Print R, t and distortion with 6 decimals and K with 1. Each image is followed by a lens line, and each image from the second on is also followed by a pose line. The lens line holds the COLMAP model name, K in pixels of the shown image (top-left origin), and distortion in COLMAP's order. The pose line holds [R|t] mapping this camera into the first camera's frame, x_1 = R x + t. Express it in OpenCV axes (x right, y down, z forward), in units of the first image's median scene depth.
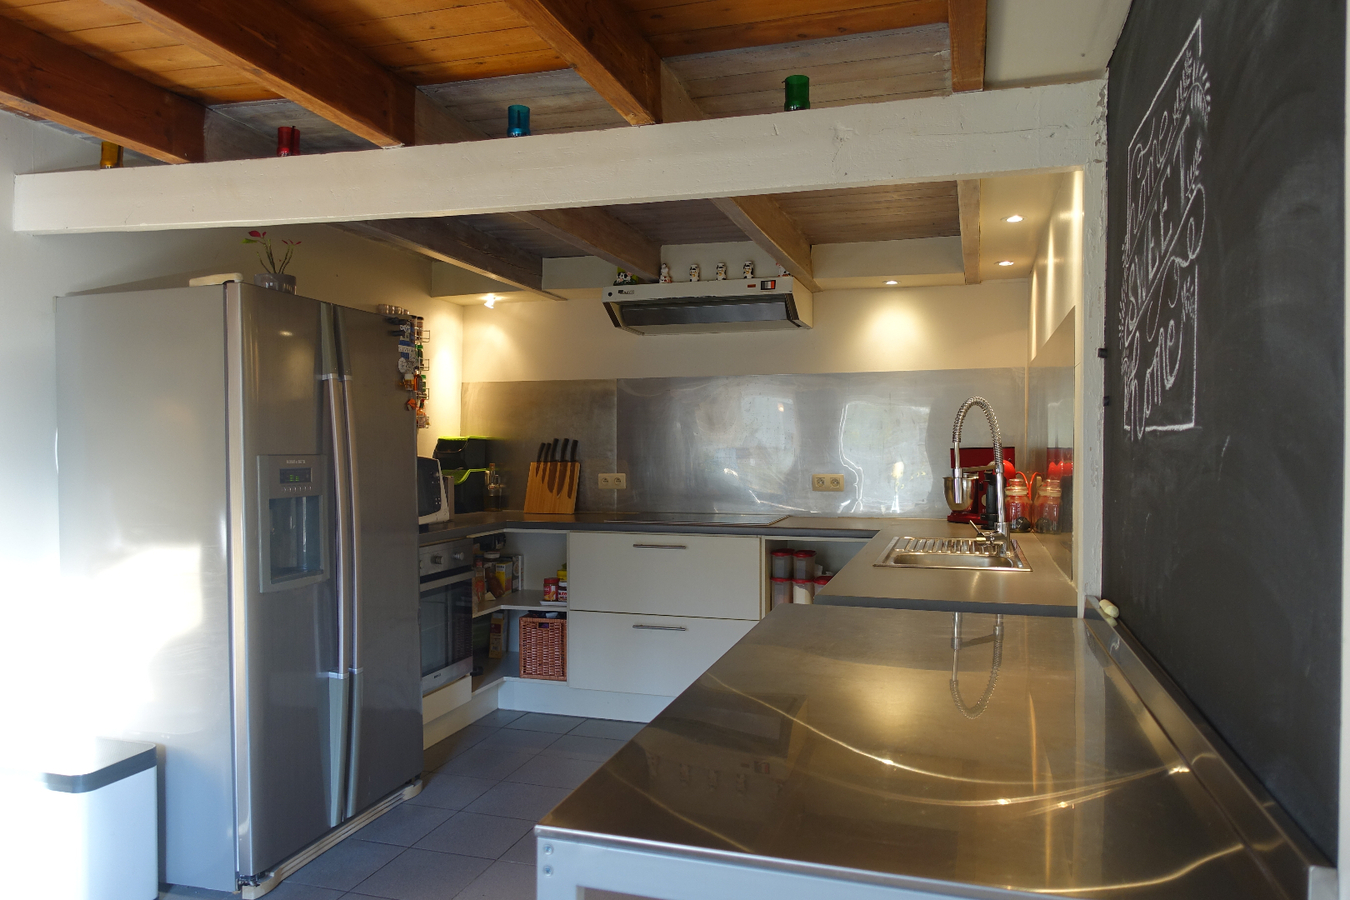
lens RADIAL K [[937.4, 0, 680.4], [0, 937.4, 453.9], [0, 0, 1]] dist [0.011729, -0.004784]
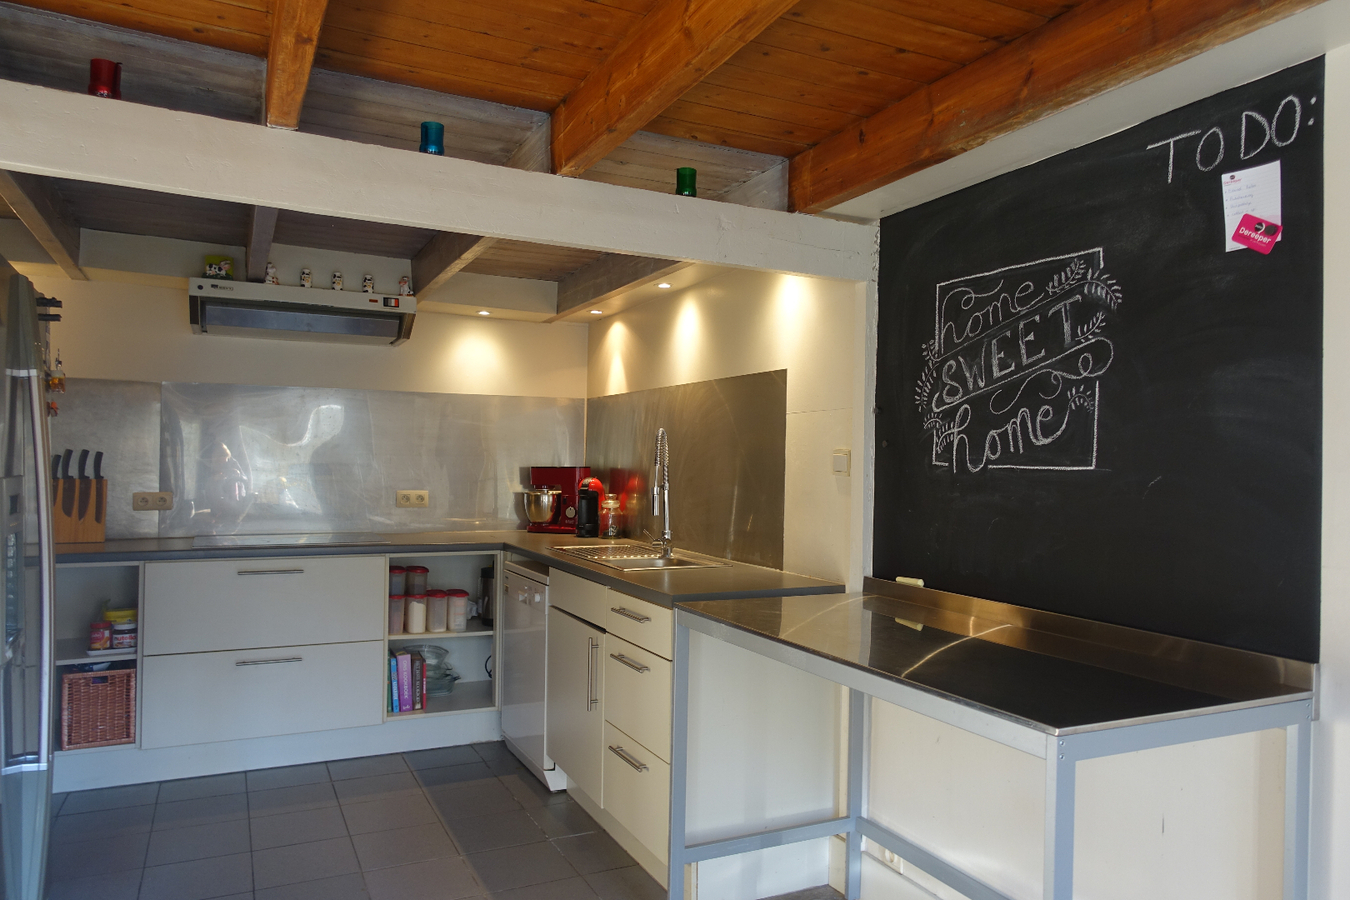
lens RADIAL K [[937.4, 0, 680.4], [0, 937.4, 453.9], [0, 0, 1]] dist [0.011729, -0.004784]
pose [[0.733322, 0.016850, 0.679672, -0.354303], [-0.009094, 0.999847, -0.014975, -0.006455], [-0.679820, 0.004801, 0.733363, 0.057782]]
